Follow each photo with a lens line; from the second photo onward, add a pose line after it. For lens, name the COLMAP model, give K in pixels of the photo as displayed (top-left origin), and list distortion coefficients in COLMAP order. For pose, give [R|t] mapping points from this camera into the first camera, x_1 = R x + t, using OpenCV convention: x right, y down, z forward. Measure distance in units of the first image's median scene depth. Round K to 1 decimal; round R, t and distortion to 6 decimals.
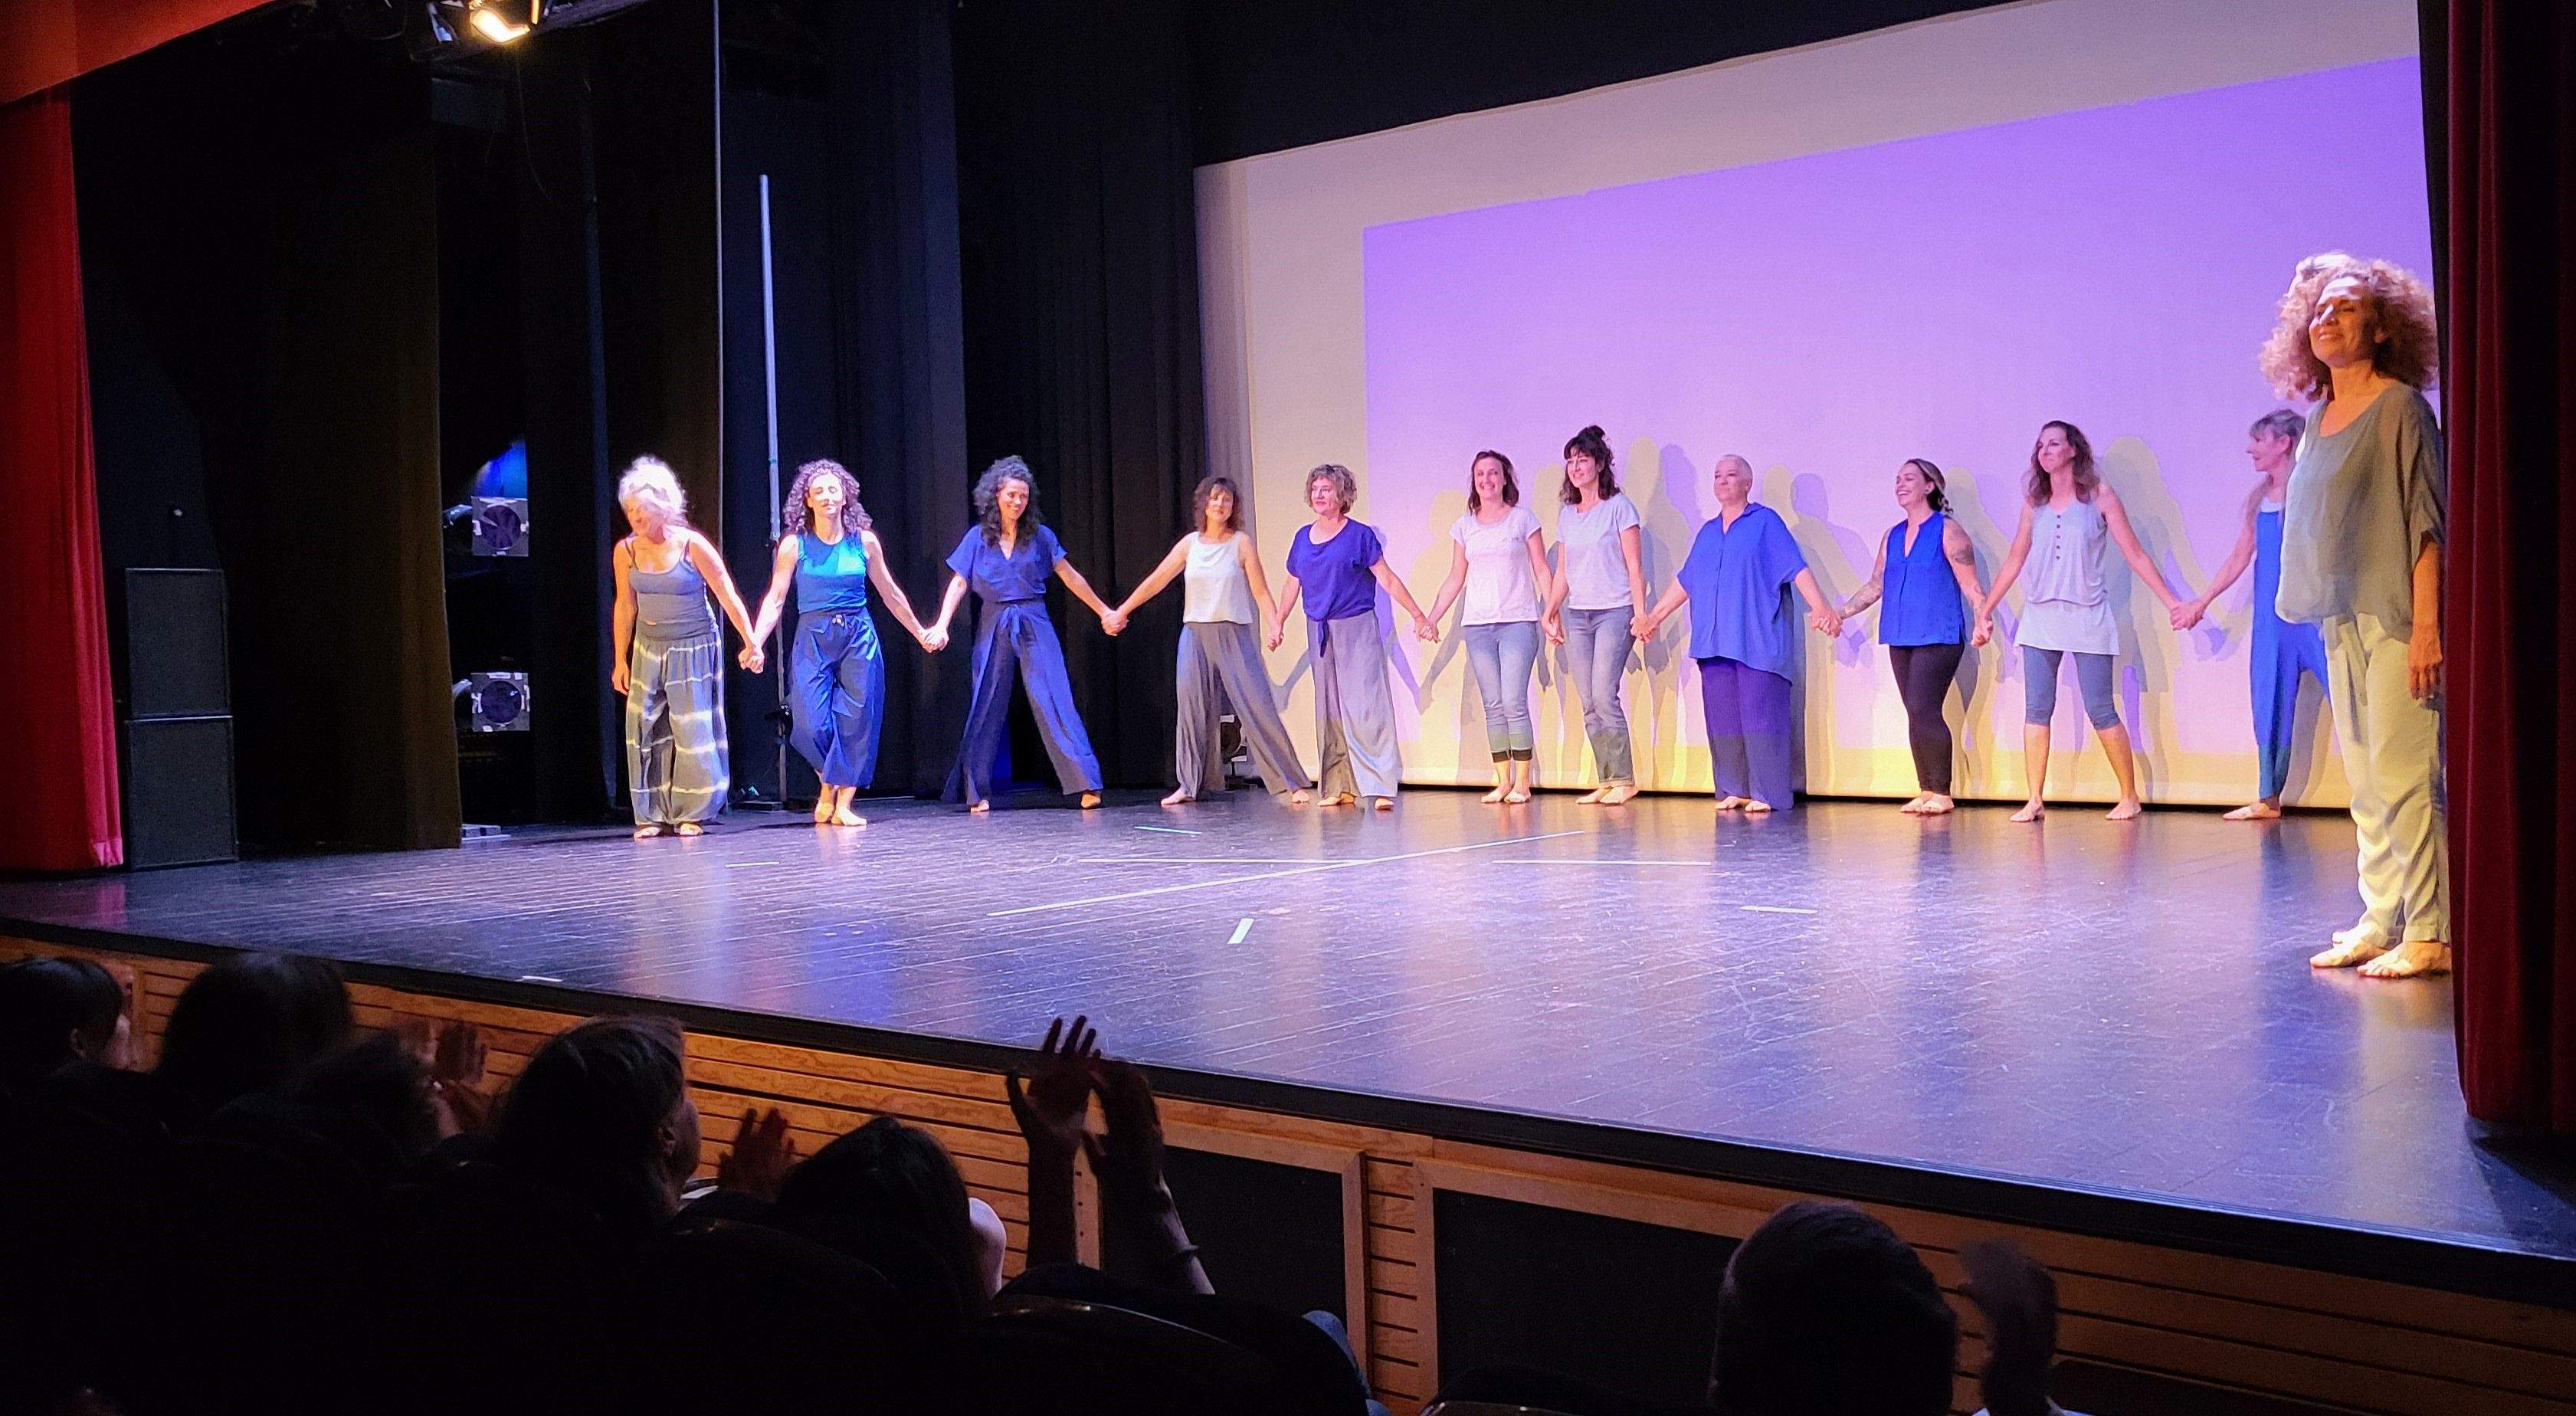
lens RADIAL K [[2143.8, 0, 1545.8], [0, 2143.8, 714.4], [0, 0, 1]] dist [0.020355, 0.026851]
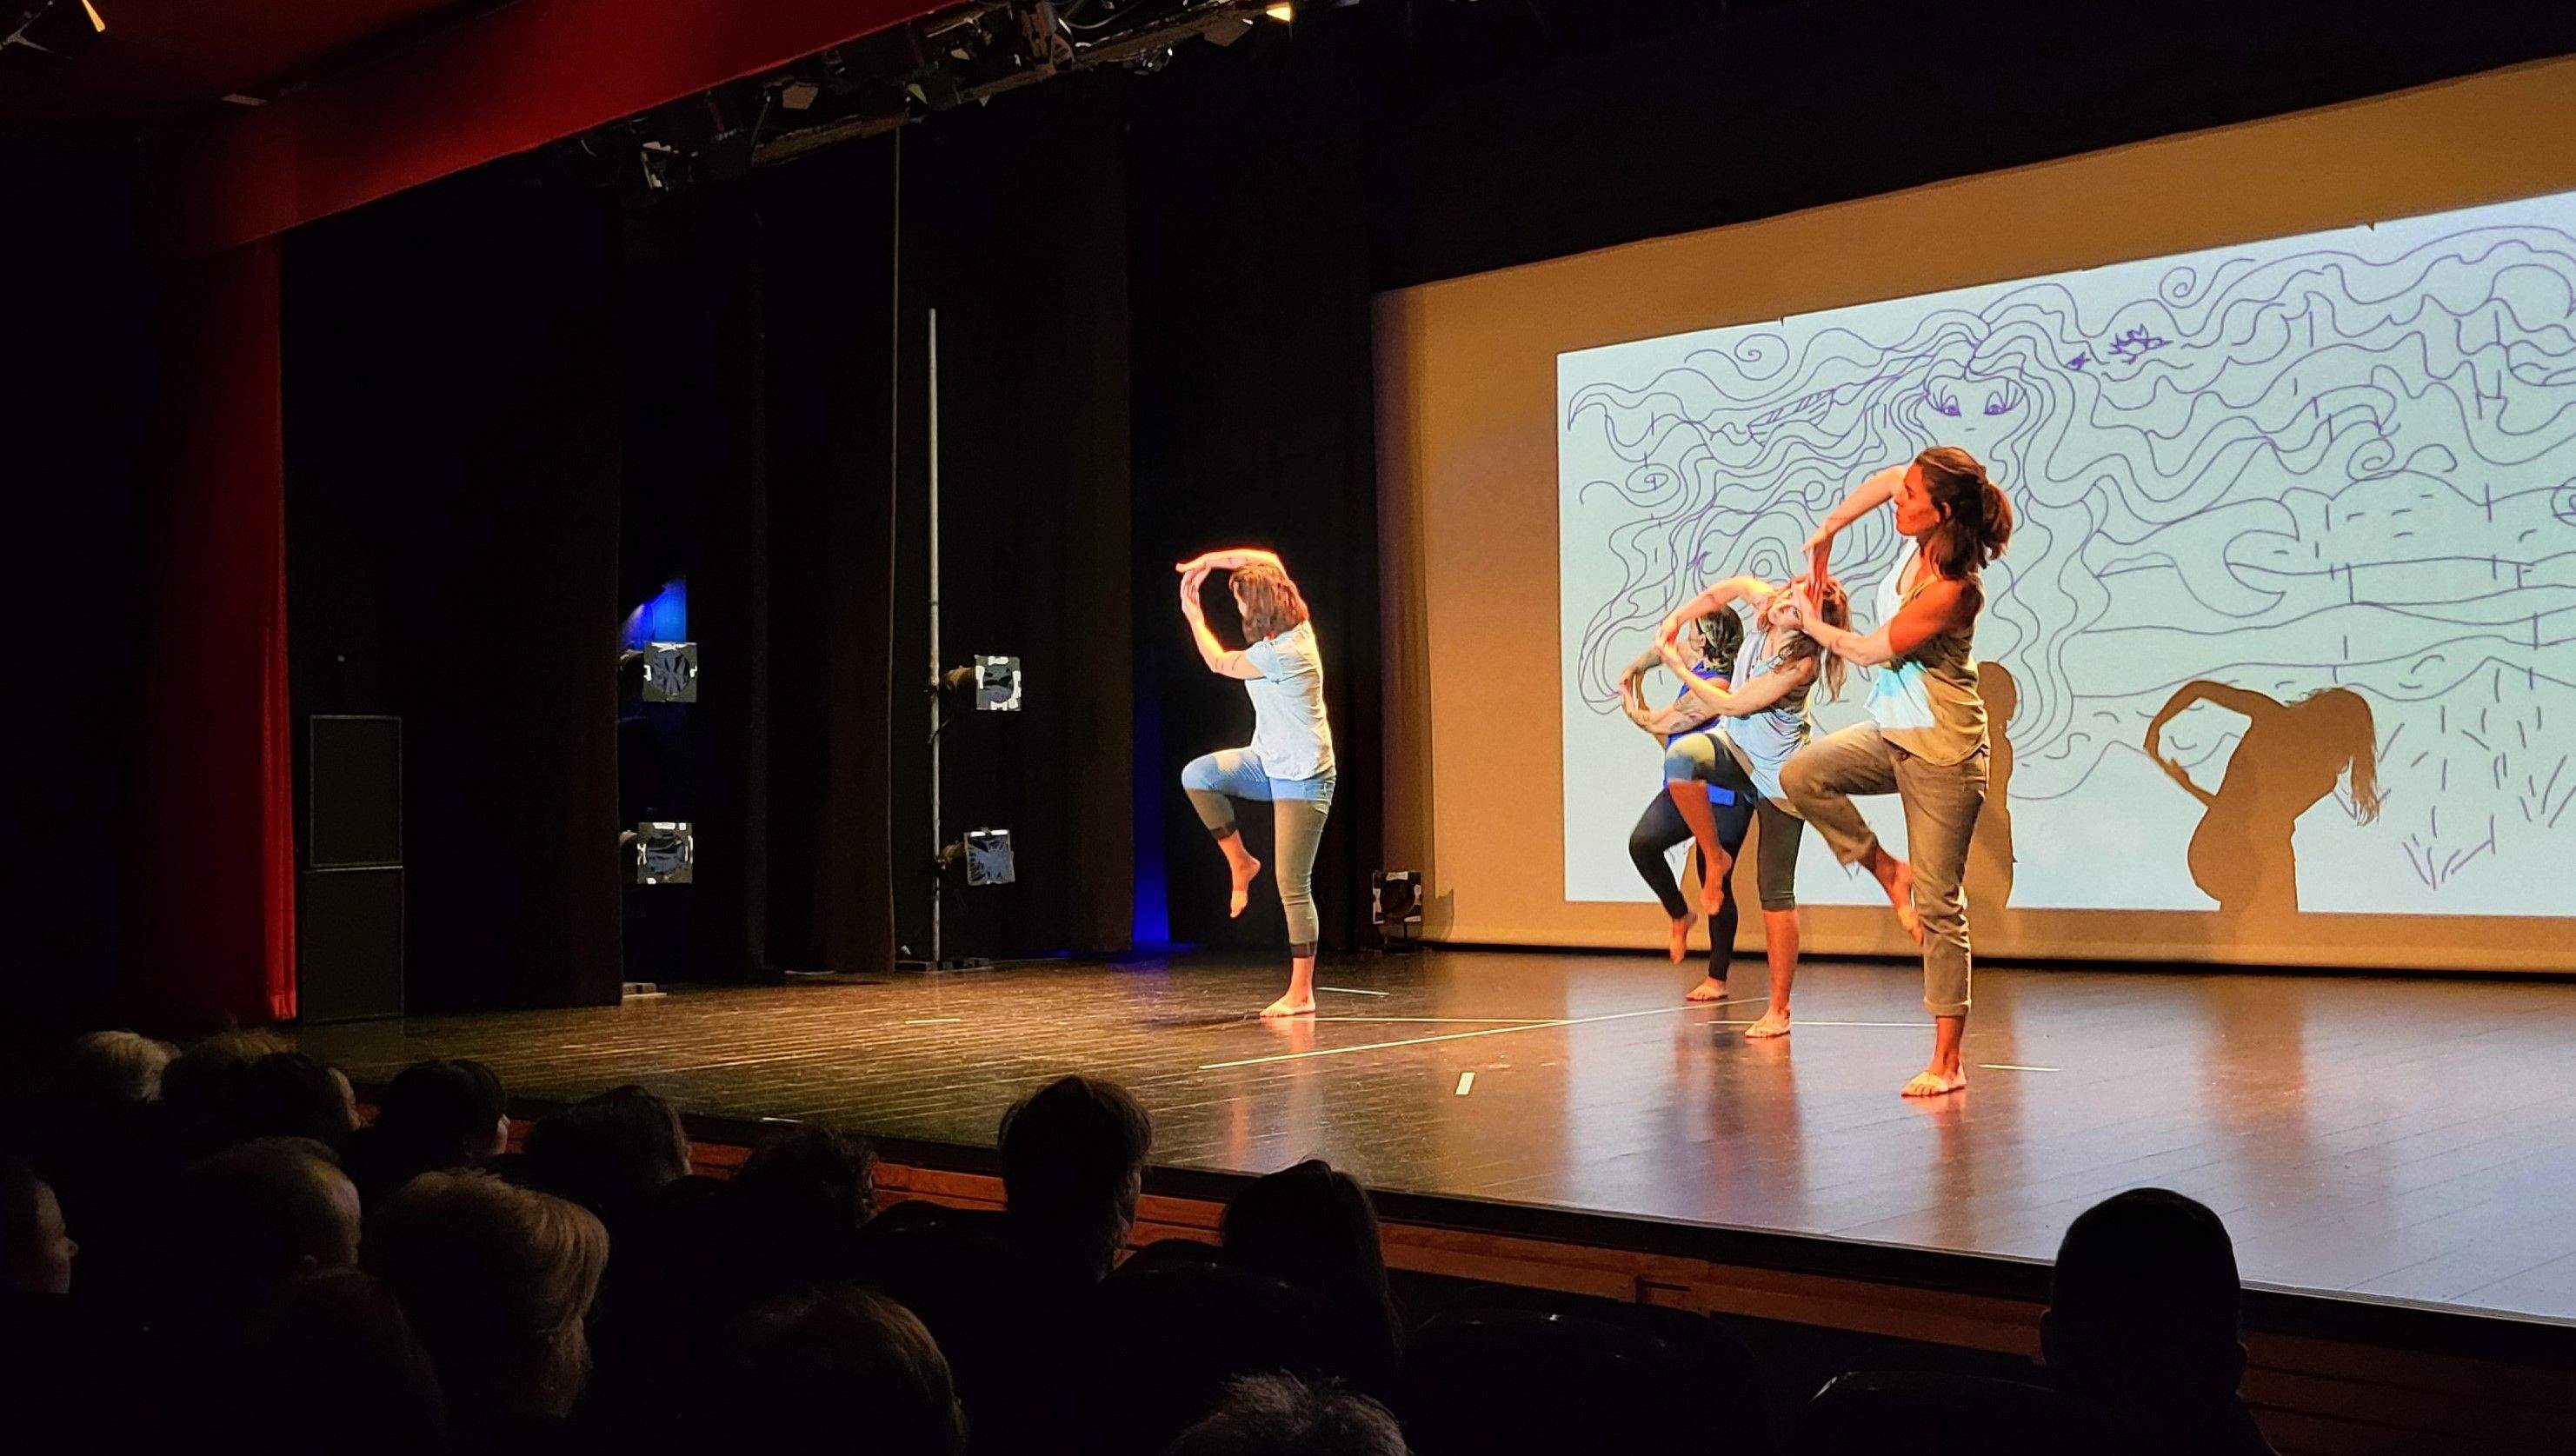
lens RADIAL K [[2477.5, 0, 1523.4], [0, 2477.5, 716.4], [0, 0, 1]] dist [0.038411, 0.000000]
pose [[0.997547, 0.001188, -0.069997, -0.033061], [-0.006011, 0.997617, -0.068735, 0.010340], [0.069748, 0.068987, 0.995176, -0.117742]]
